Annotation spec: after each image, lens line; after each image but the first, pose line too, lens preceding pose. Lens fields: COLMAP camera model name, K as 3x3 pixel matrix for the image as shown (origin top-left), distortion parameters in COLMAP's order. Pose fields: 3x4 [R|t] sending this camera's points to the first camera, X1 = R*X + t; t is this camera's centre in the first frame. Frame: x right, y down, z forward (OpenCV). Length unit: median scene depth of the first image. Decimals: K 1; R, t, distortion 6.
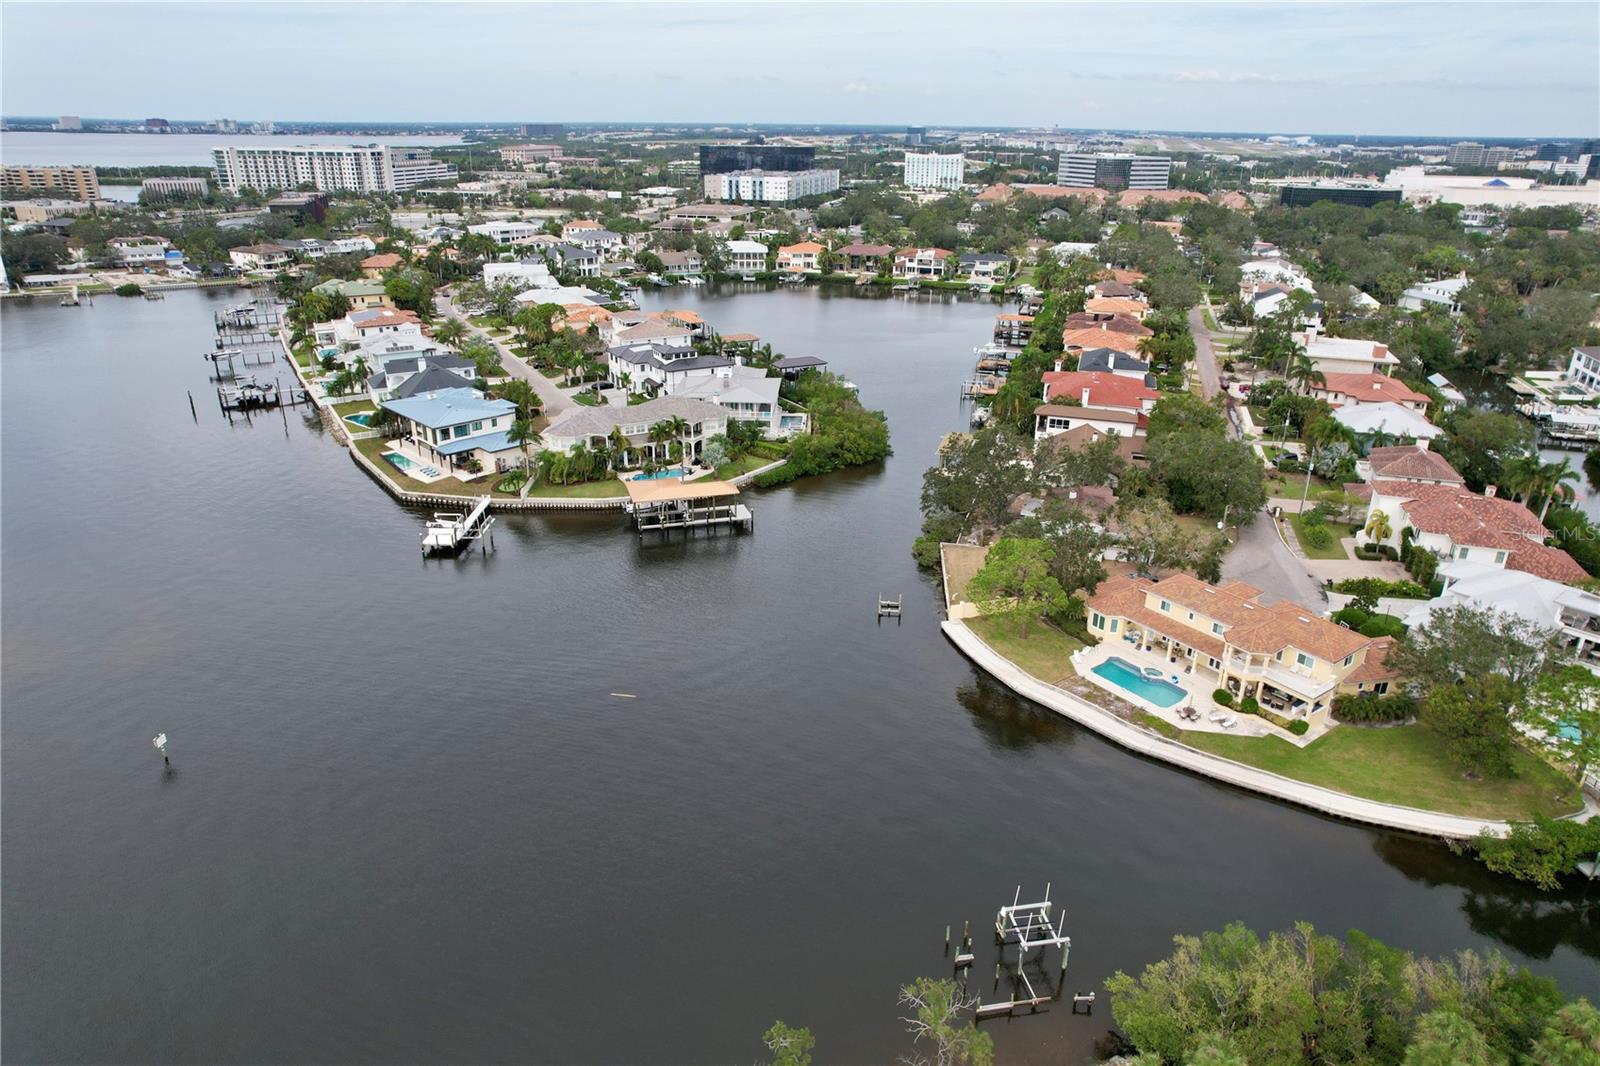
lens RADIAL K [[1020.1, 0, 808.1], [0, 1020.1, 541.1], [0, 0, 1]] dist [-0.075219, 0.068770]
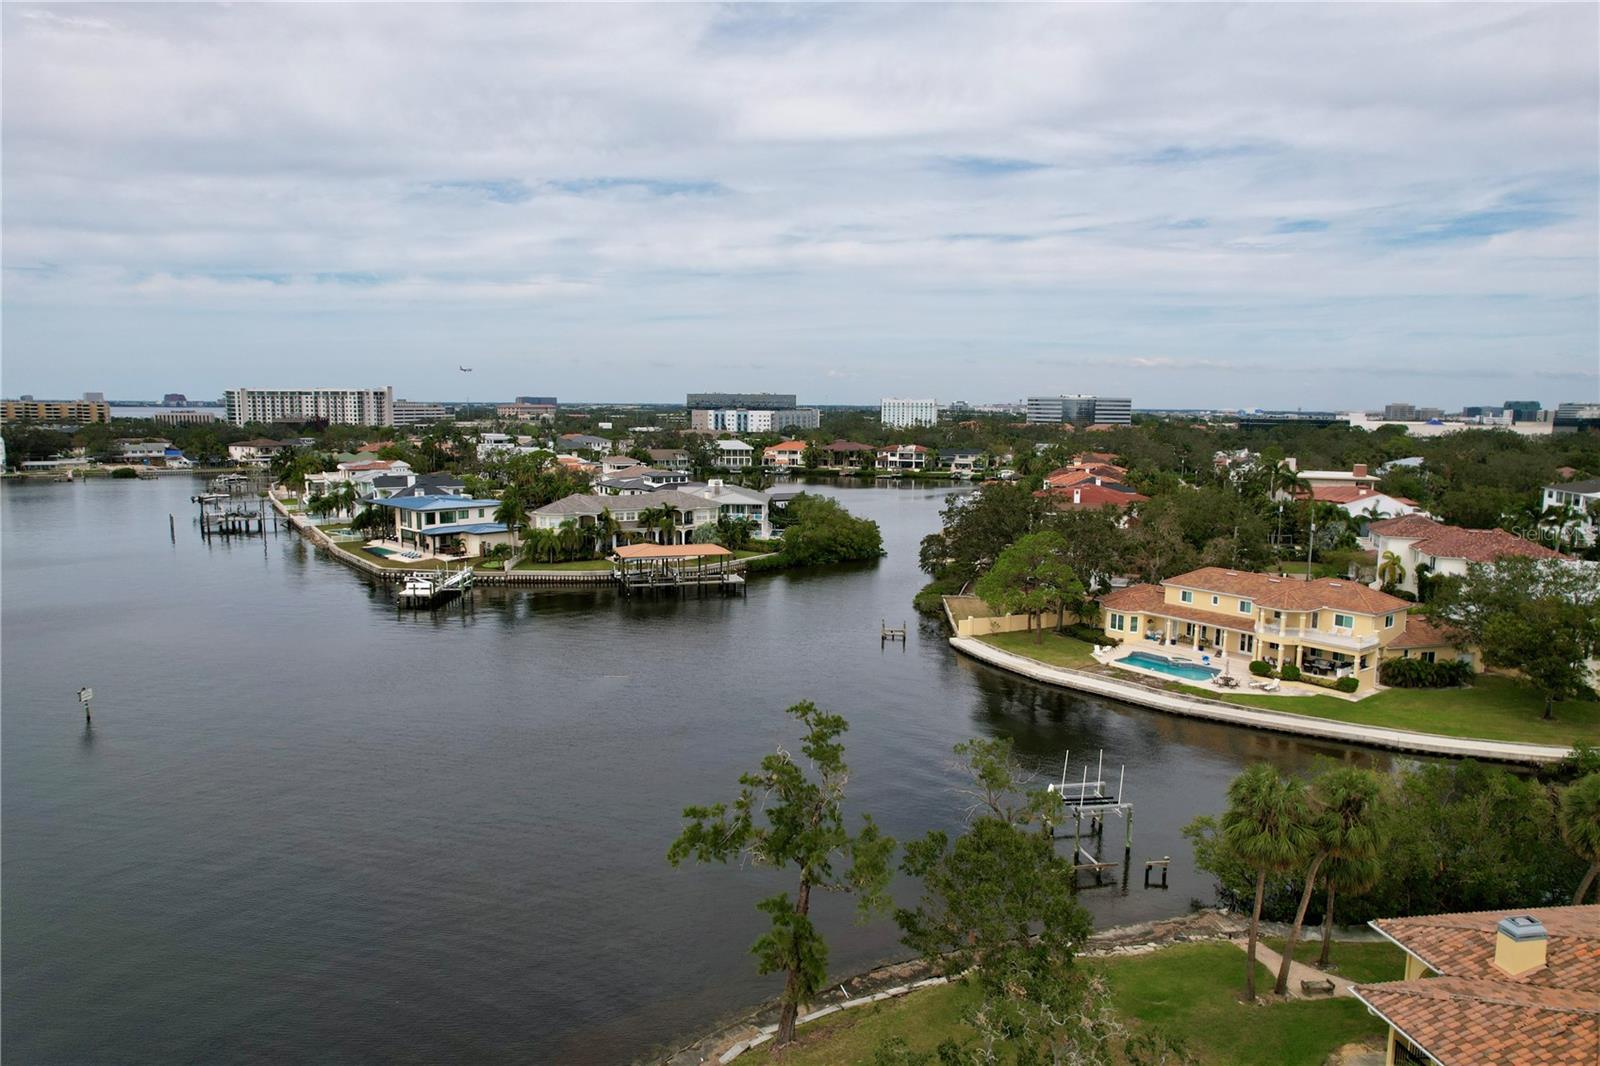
lens RADIAL K [[1020.1, 0, 807.4], [0, 1020.1, 544.0], [0, 0, 1]] dist [-0.075219, 0.068770]
pose [[0.999806, -0.004805, 0.019101, -0.010771], [0.009542, 0.966547, -0.256311, 0.144586], [-0.017230, 0.256444, 0.966406, 0.045129]]
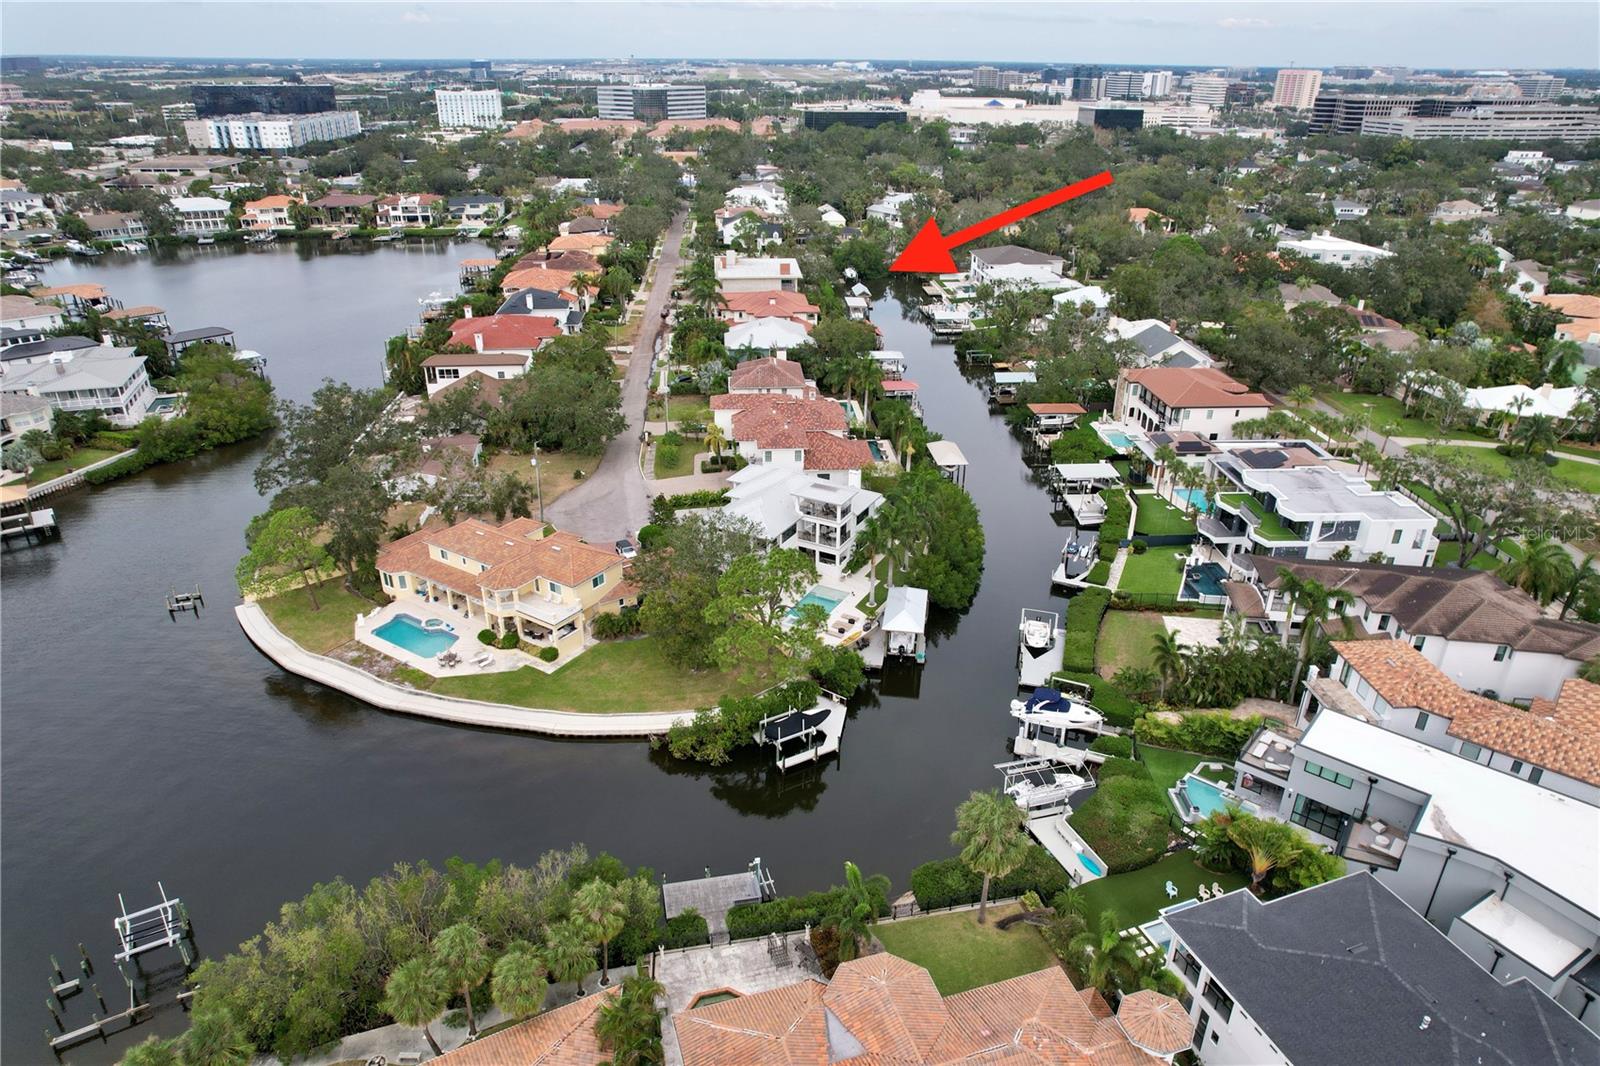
lens RADIAL K [[1020.1, 0, 809.1], [0, 1020.1, 533.7], [0, 0, 1]] dist [-0.075219, 0.068770]
pose [[0.931771, -0.159909, 0.325932, 0.207168], [0.142661, 0.986825, 0.076319, 0.010739], [-0.333841, -0.024614, 0.942308, -0.033104]]
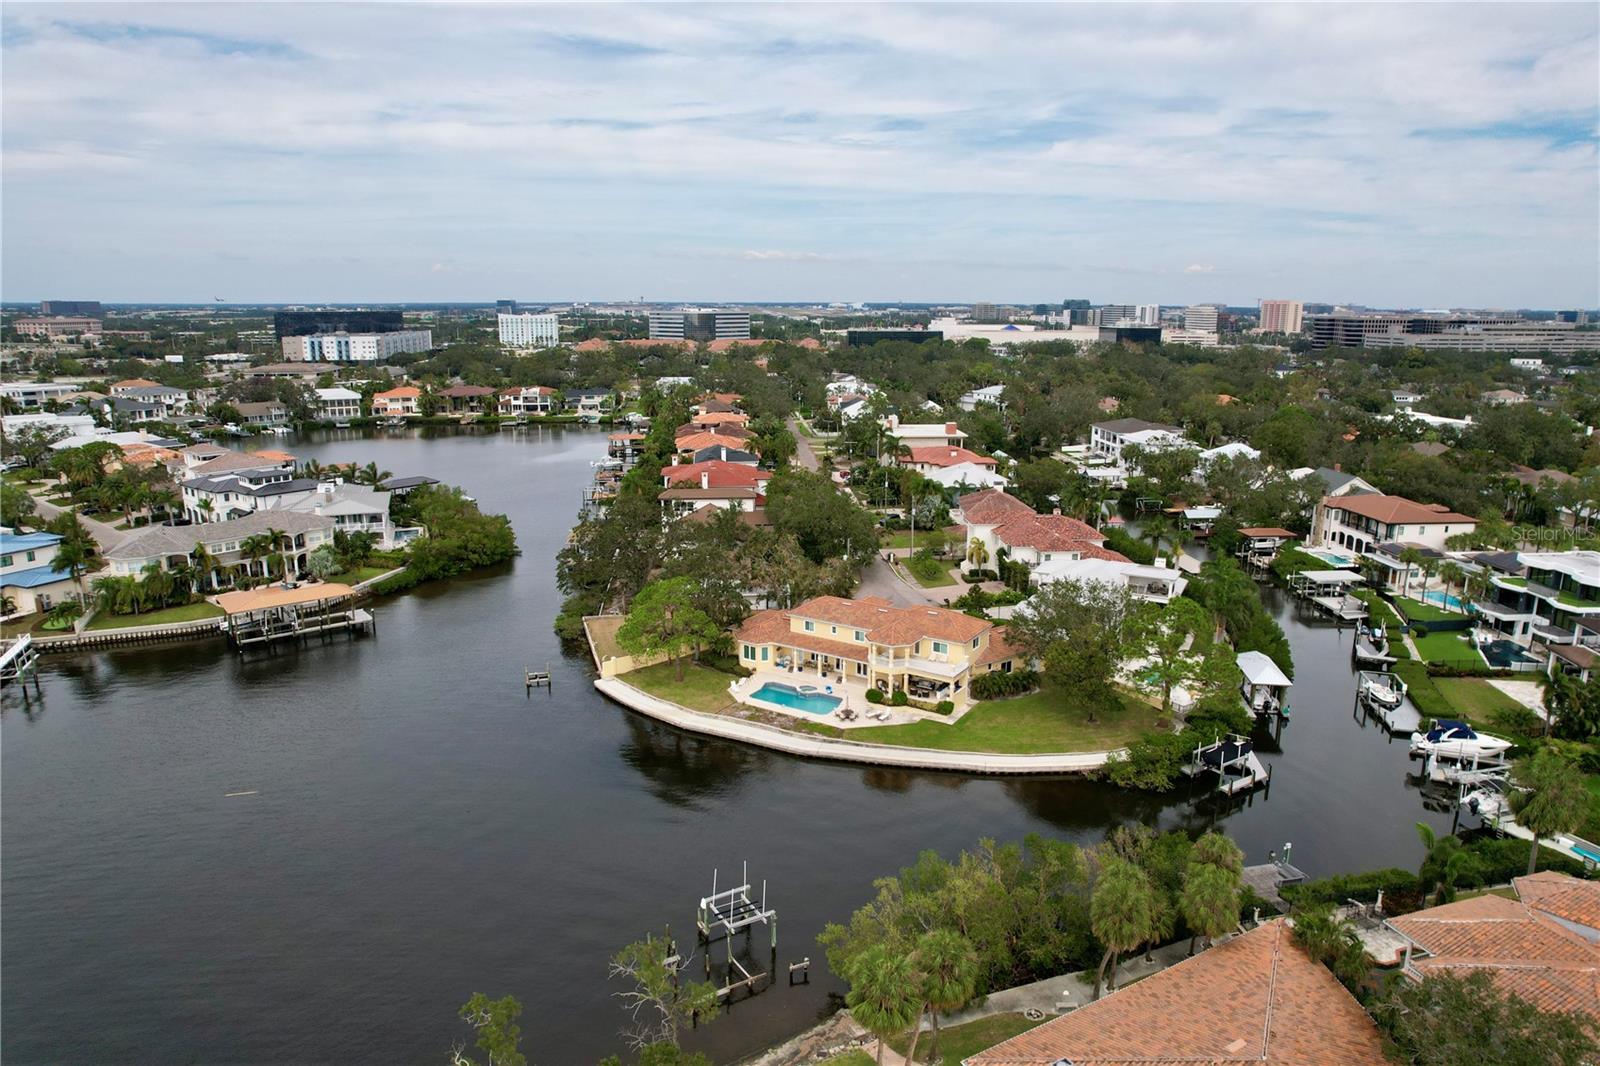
lens RADIAL K [[1020.1, 0, 807.0], [0, 1020.1, 538.2], [0, 0, 1]] dist [-0.075219, 0.068770]
pose [[0.927915, -0.092917, 0.361027, -0.010053], [0.150014, 0.979638, -0.133440, 0.064998], [-0.341276, 0.177980, 0.922959, 0.011753]]
